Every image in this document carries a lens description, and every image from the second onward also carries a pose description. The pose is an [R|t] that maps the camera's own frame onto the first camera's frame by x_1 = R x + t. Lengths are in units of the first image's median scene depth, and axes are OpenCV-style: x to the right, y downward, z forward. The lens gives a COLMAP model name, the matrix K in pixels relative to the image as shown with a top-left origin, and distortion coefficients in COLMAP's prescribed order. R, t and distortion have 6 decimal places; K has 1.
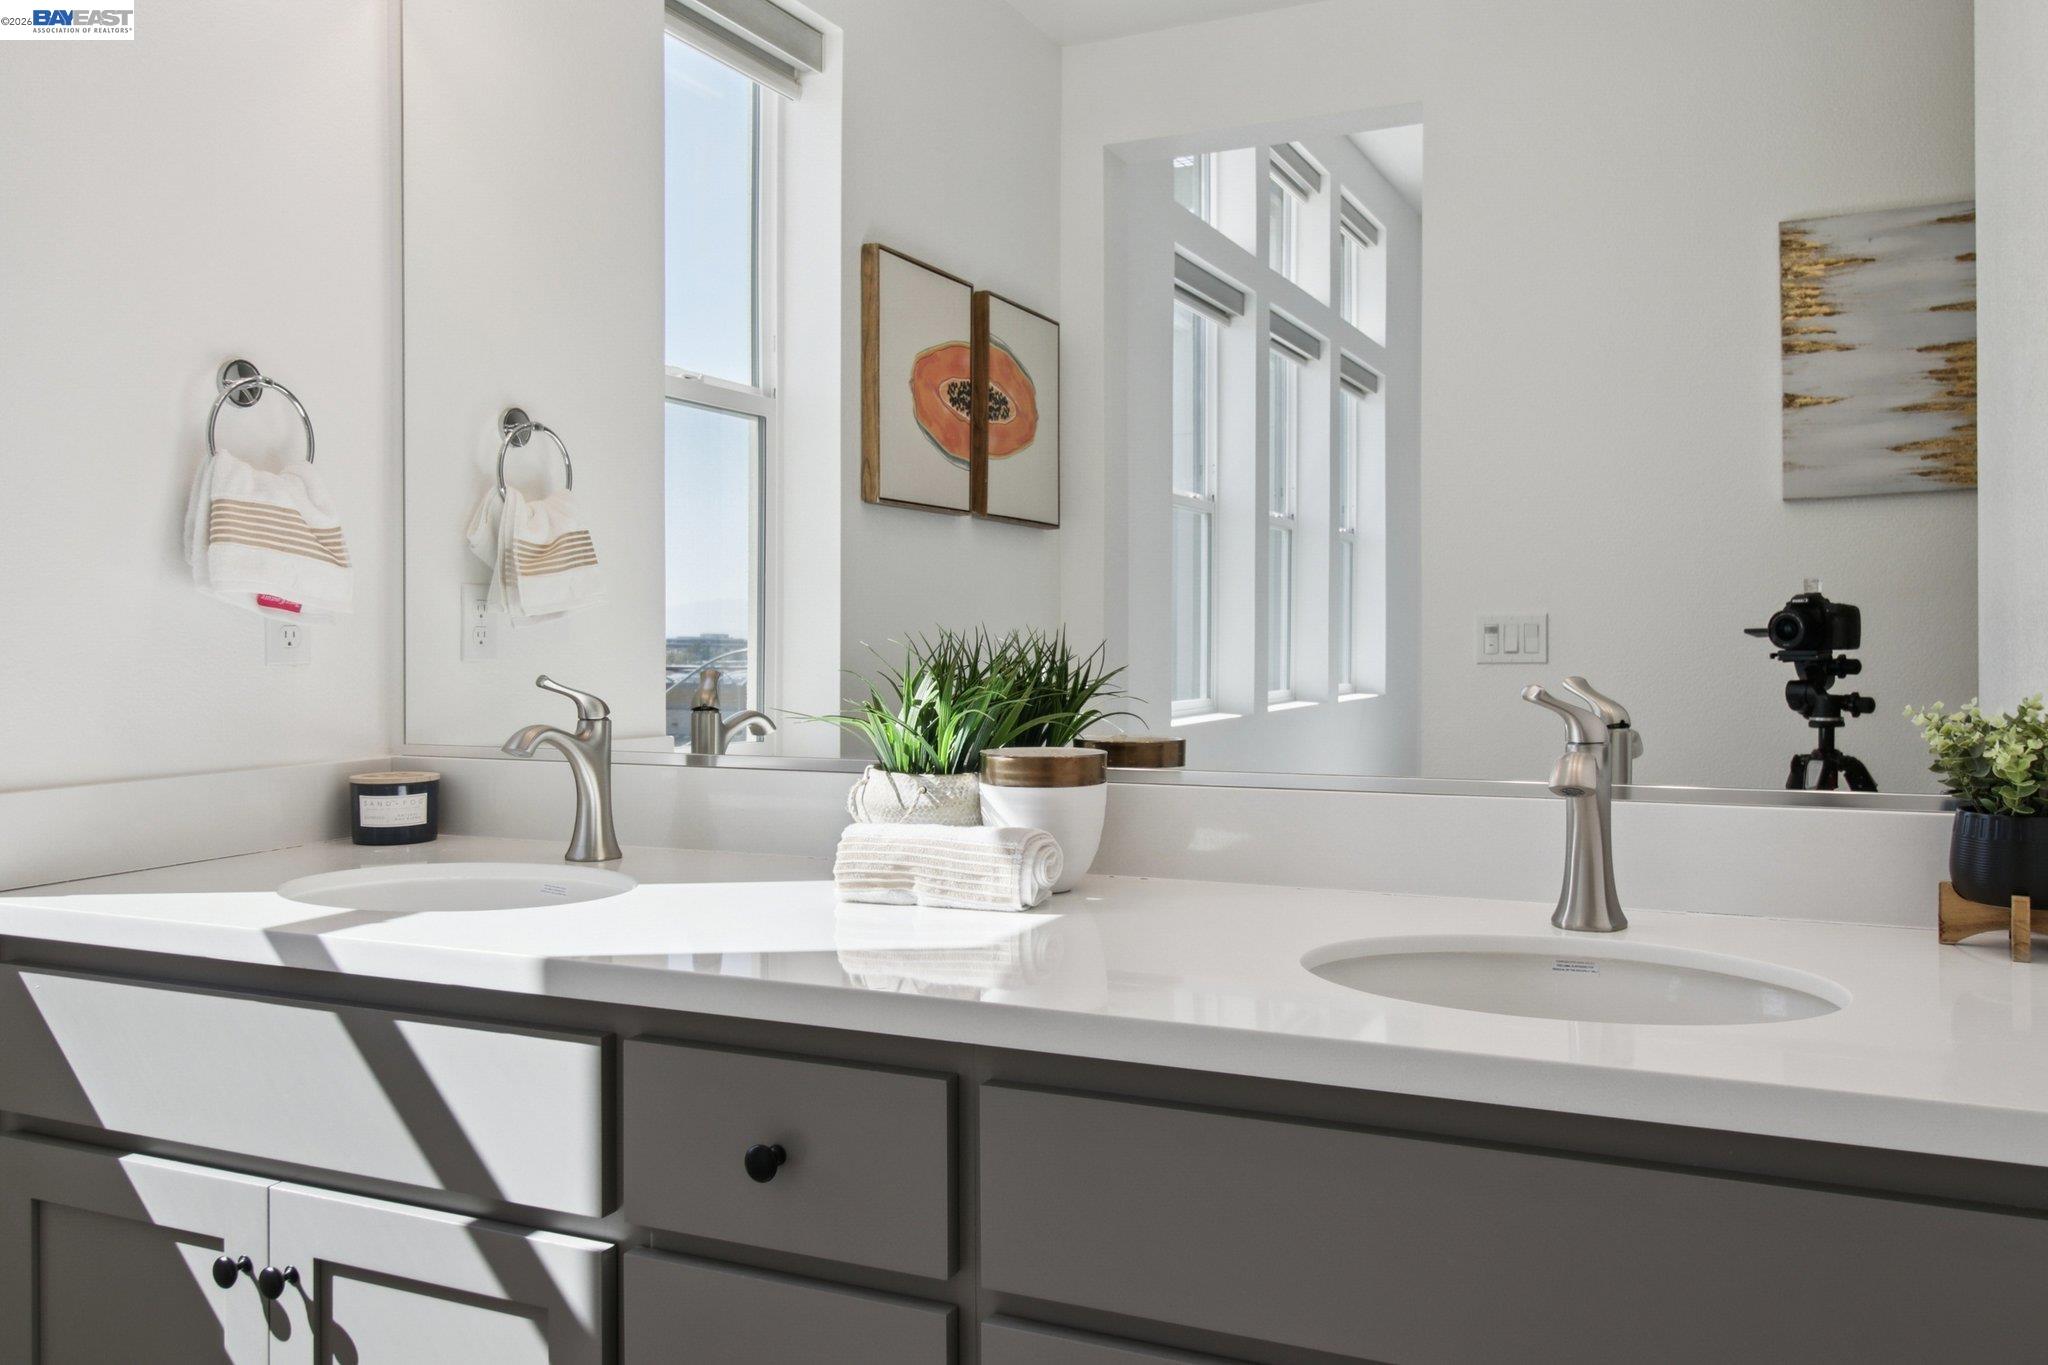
lens RADIAL K [[1656.2, 0, 1025.8], [0, 1656.2, 636.6], [0, 0, 1]] dist [-0.008966, -0.002312]
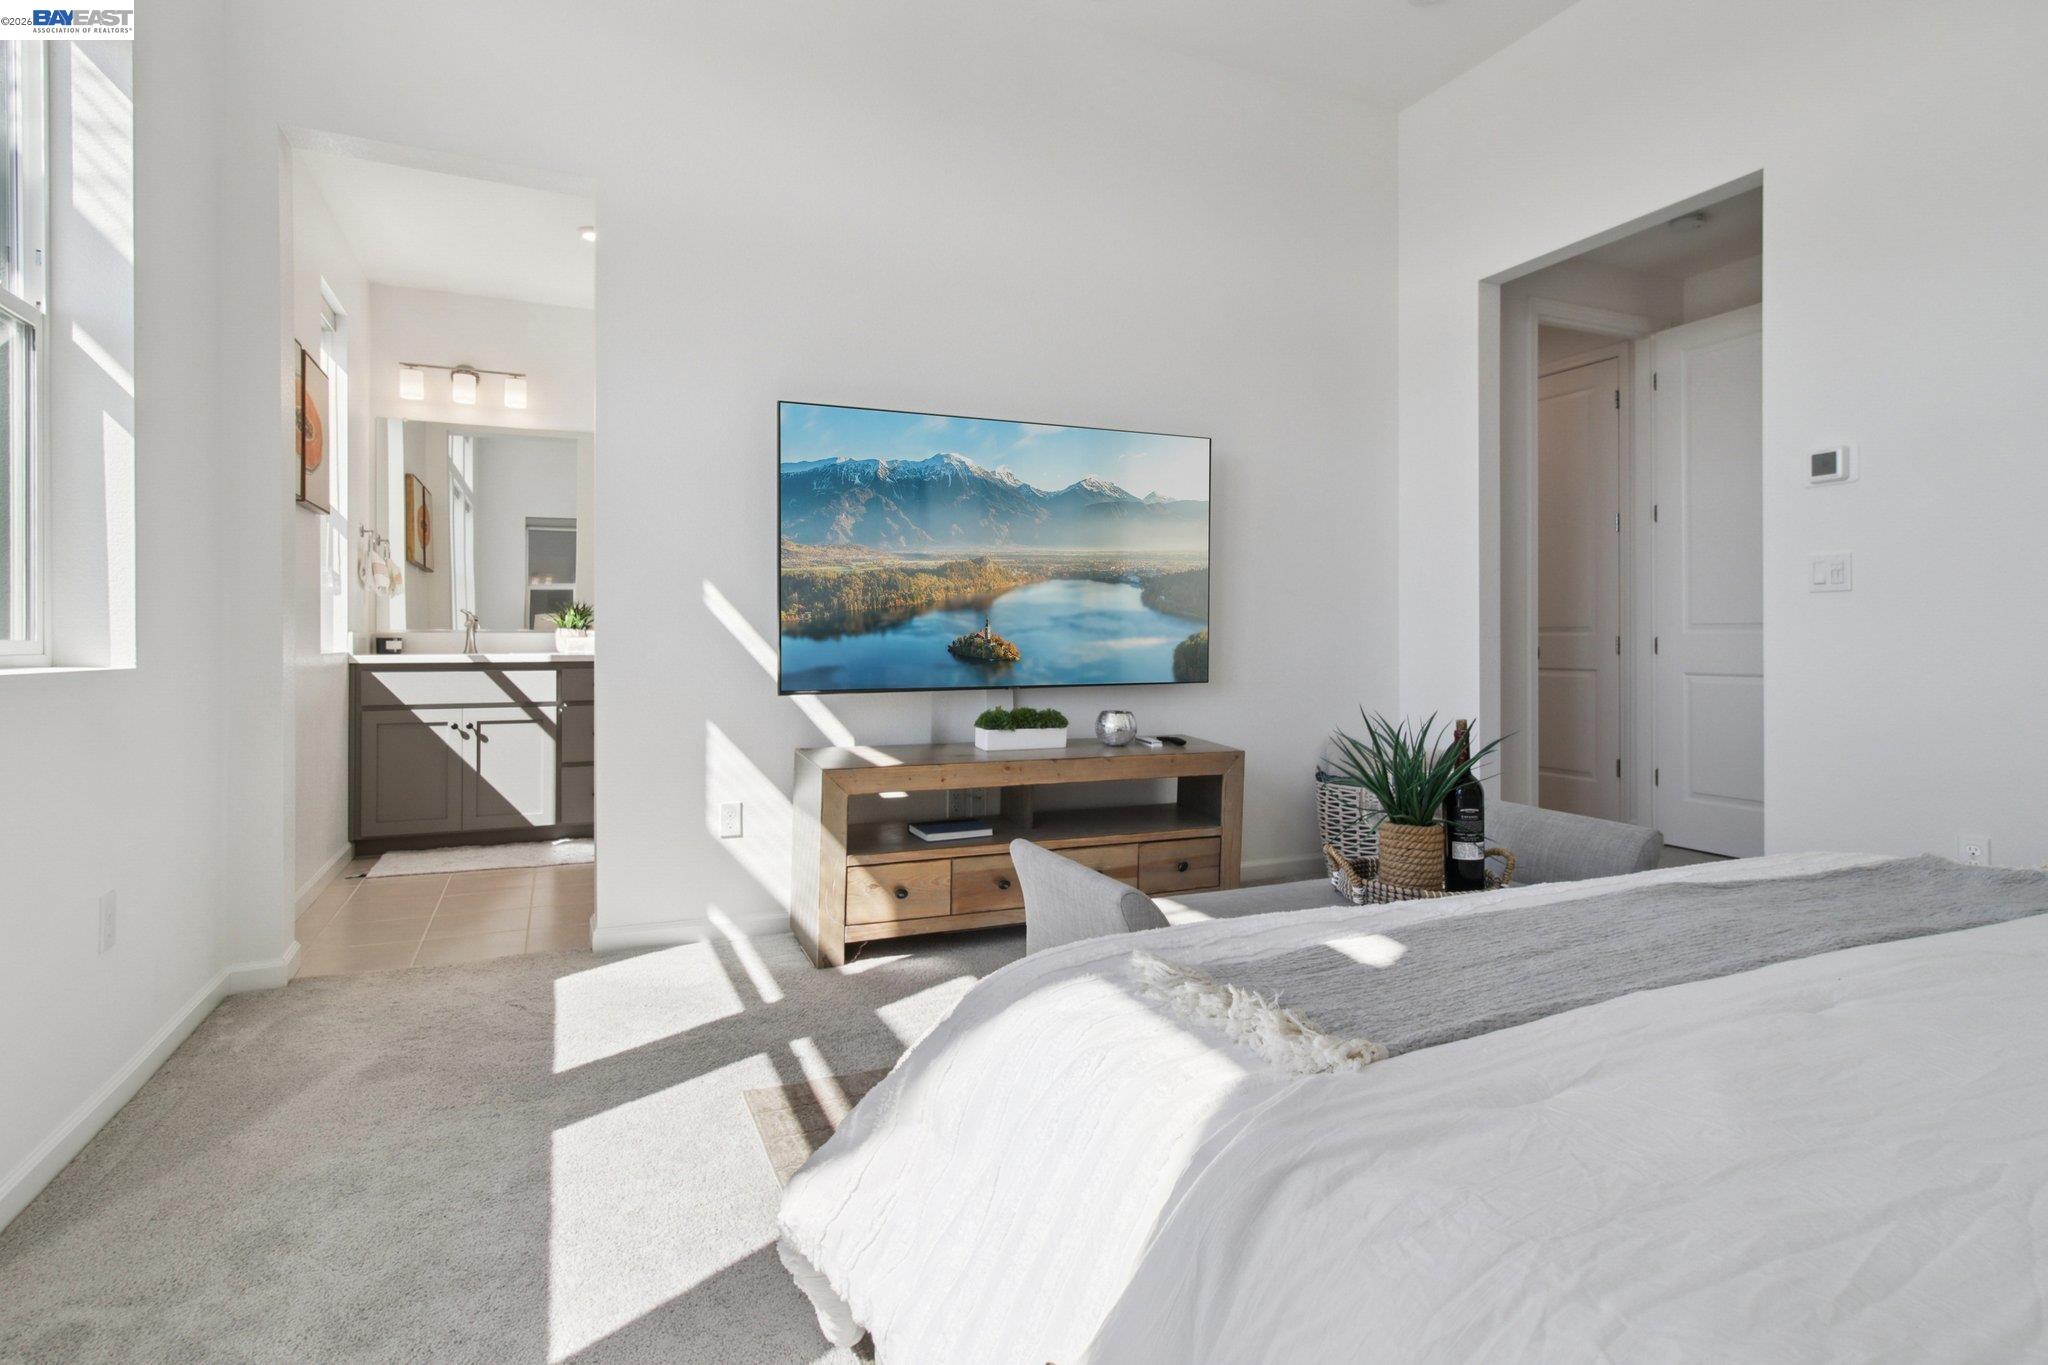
lens RADIAL K [[1054.9, 0, 1027.5], [0, 1054.9, 653.5], [0, 0, 1]] dist [0.015238, 0.000193]
pose [[0.658033, -0.000033, 0.752989, -1.380160], [-0.001330, 0.999998, 0.001206, 0.130227], [-0.752988, -0.001795, 0.658032, -1.862656]]
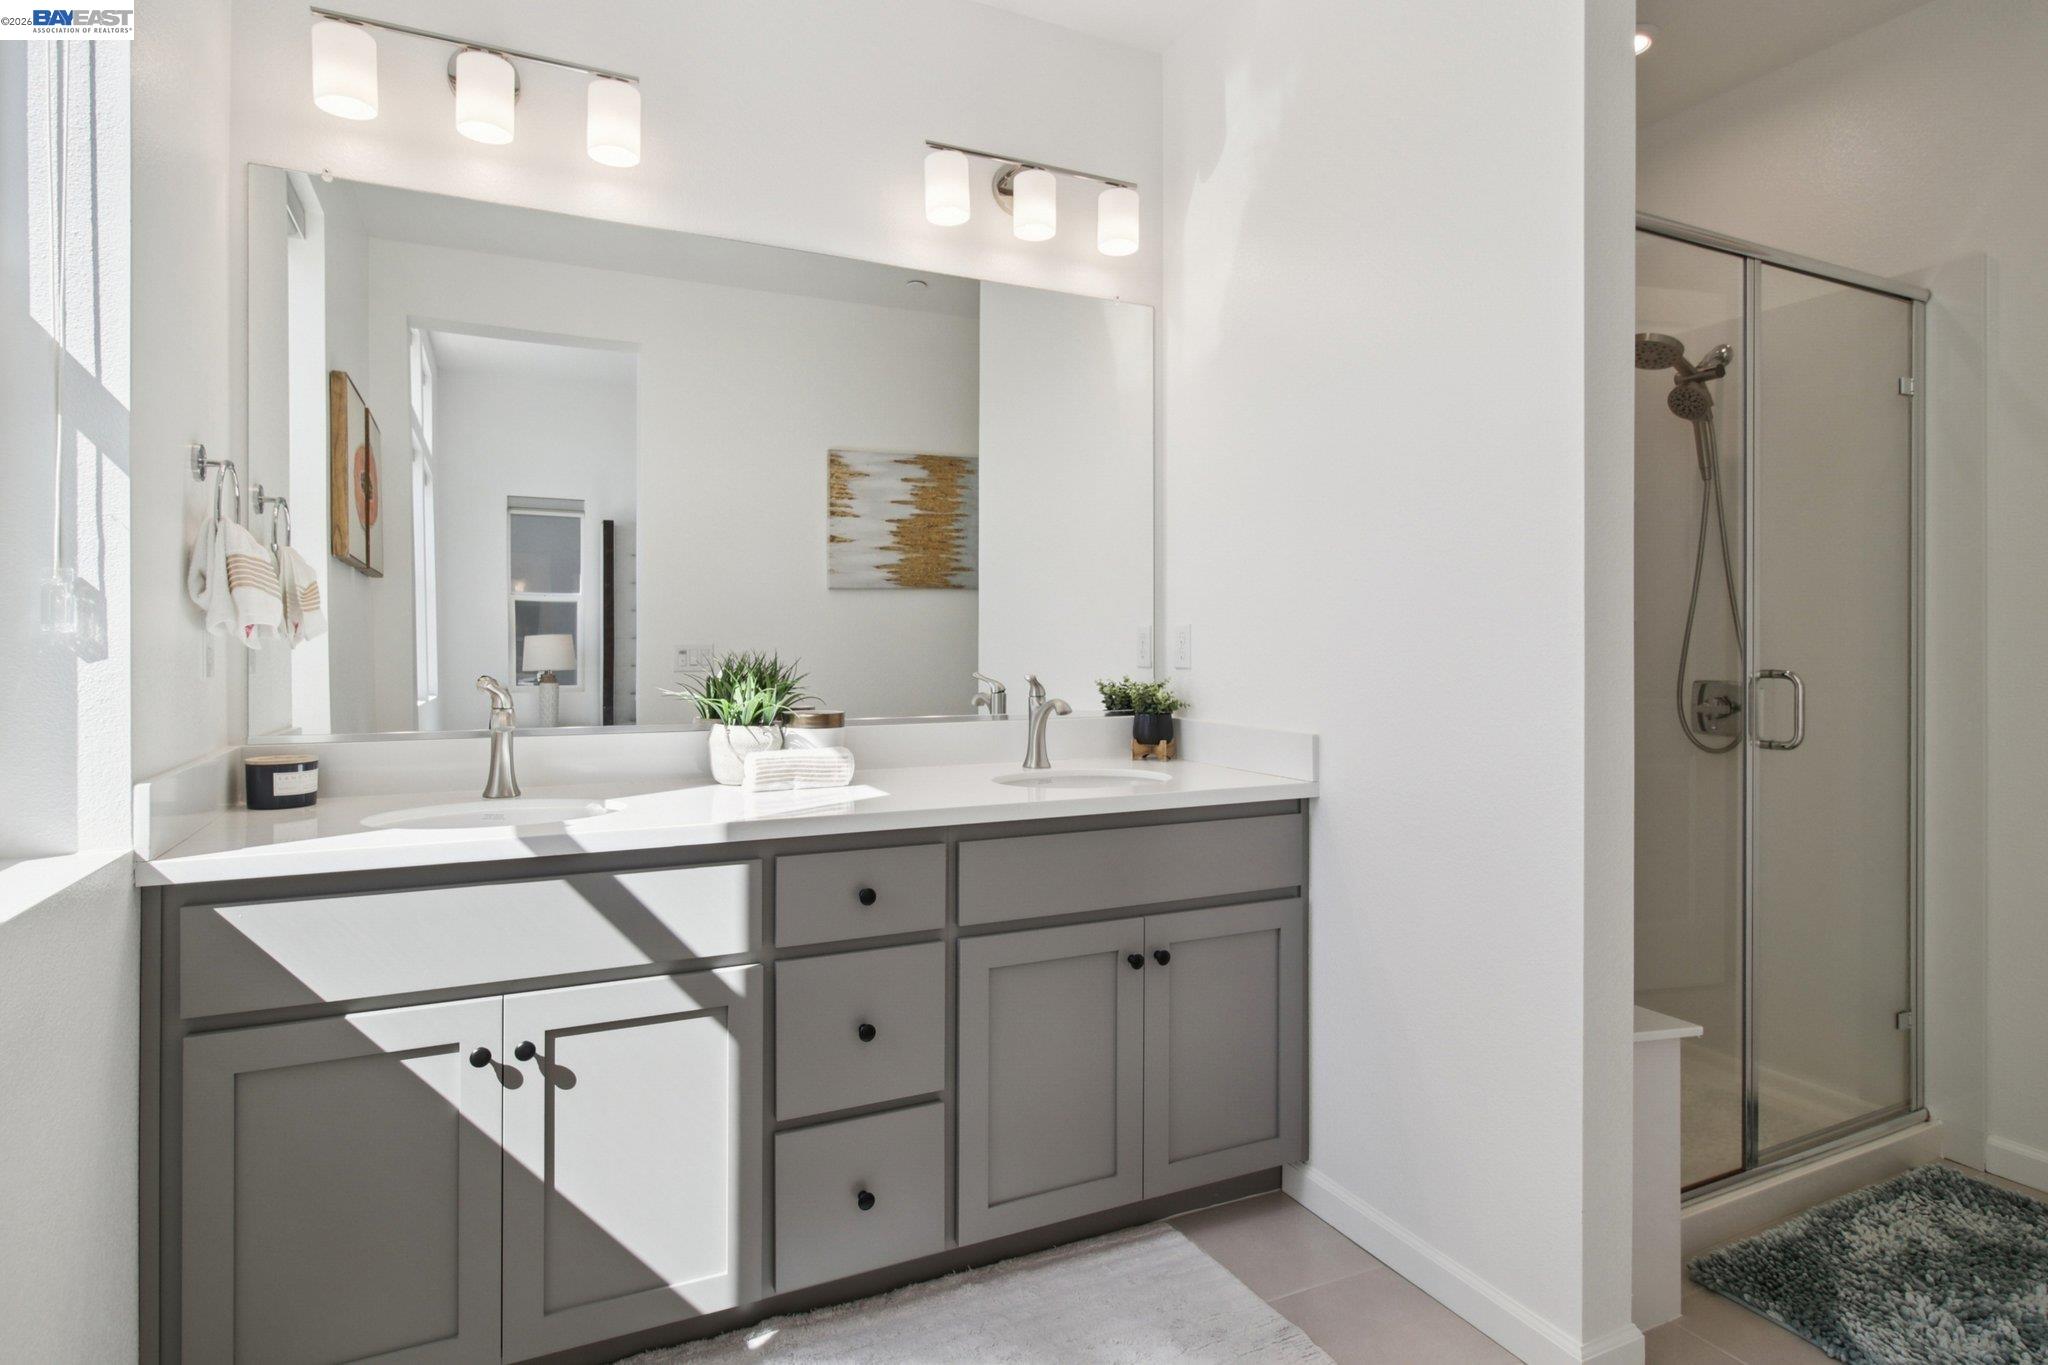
lens RADIAL K [[1098.0, 0, 1026.4], [0, 1098.0, 657.6], [0, 0, 1]] dist [0.003224, 0.000827]
pose [[0.633715, -0.001884, 0.773564, -0.774039], [0.000728, 0.999998, 0.001839, -0.000838], [-0.773566, -0.000602, 0.633715, -0.060402]]
